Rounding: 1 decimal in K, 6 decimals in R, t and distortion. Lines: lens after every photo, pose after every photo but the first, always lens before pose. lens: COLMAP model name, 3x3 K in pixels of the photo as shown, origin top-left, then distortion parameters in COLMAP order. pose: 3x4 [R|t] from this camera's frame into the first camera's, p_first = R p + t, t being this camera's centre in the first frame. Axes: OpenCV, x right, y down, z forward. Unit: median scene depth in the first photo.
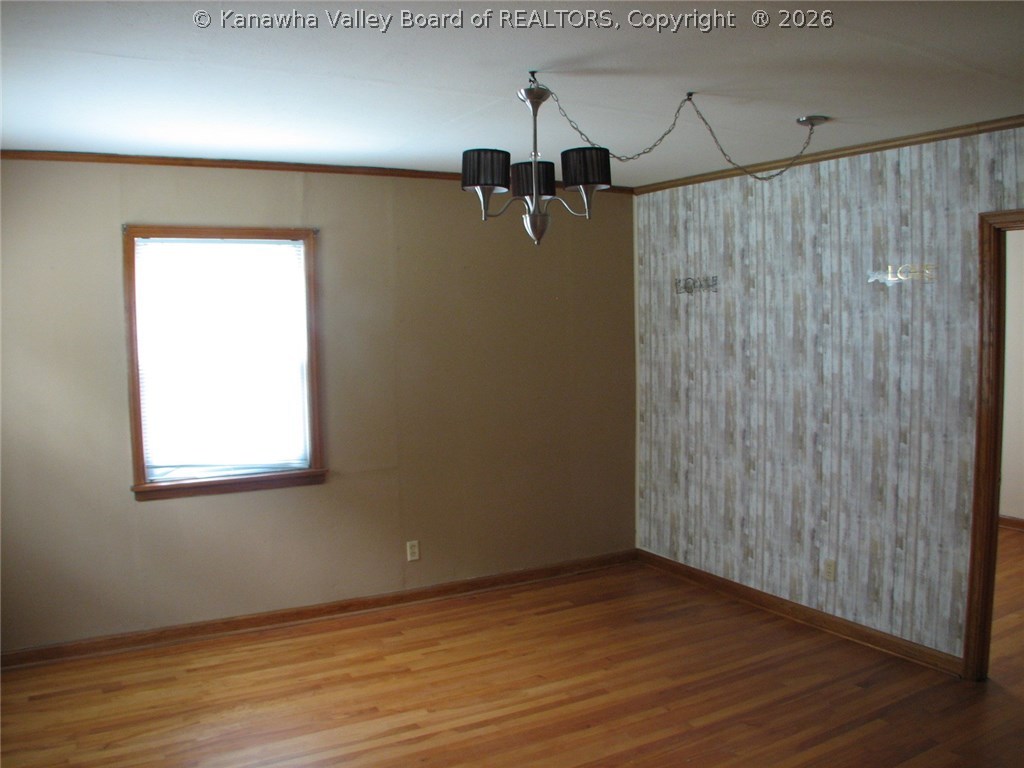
lens RADIAL K [[856.6, 0, 512.0], [0, 856.6, 384.0], [0, 0, 1]] dist [-0.211010, 0.107799]
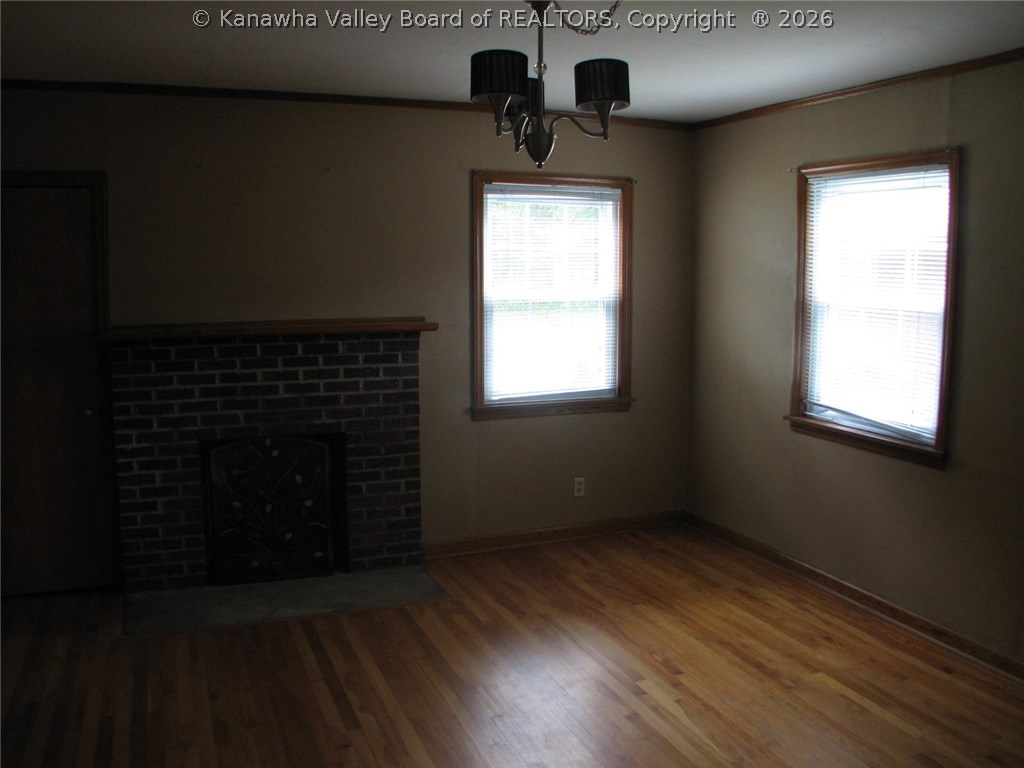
lens RADIAL K [[856.6, 0, 512.0], [0, 856.6, 384.0], [0, 0, 1]] dist [-0.211010, 0.107799]
pose [[-0.127458, 0.142120, -0.981609, 0.659773], [-0.084982, 0.984477, 0.153570, -0.052561], [0.988197, 0.102993, -0.113402, 0.791801]]
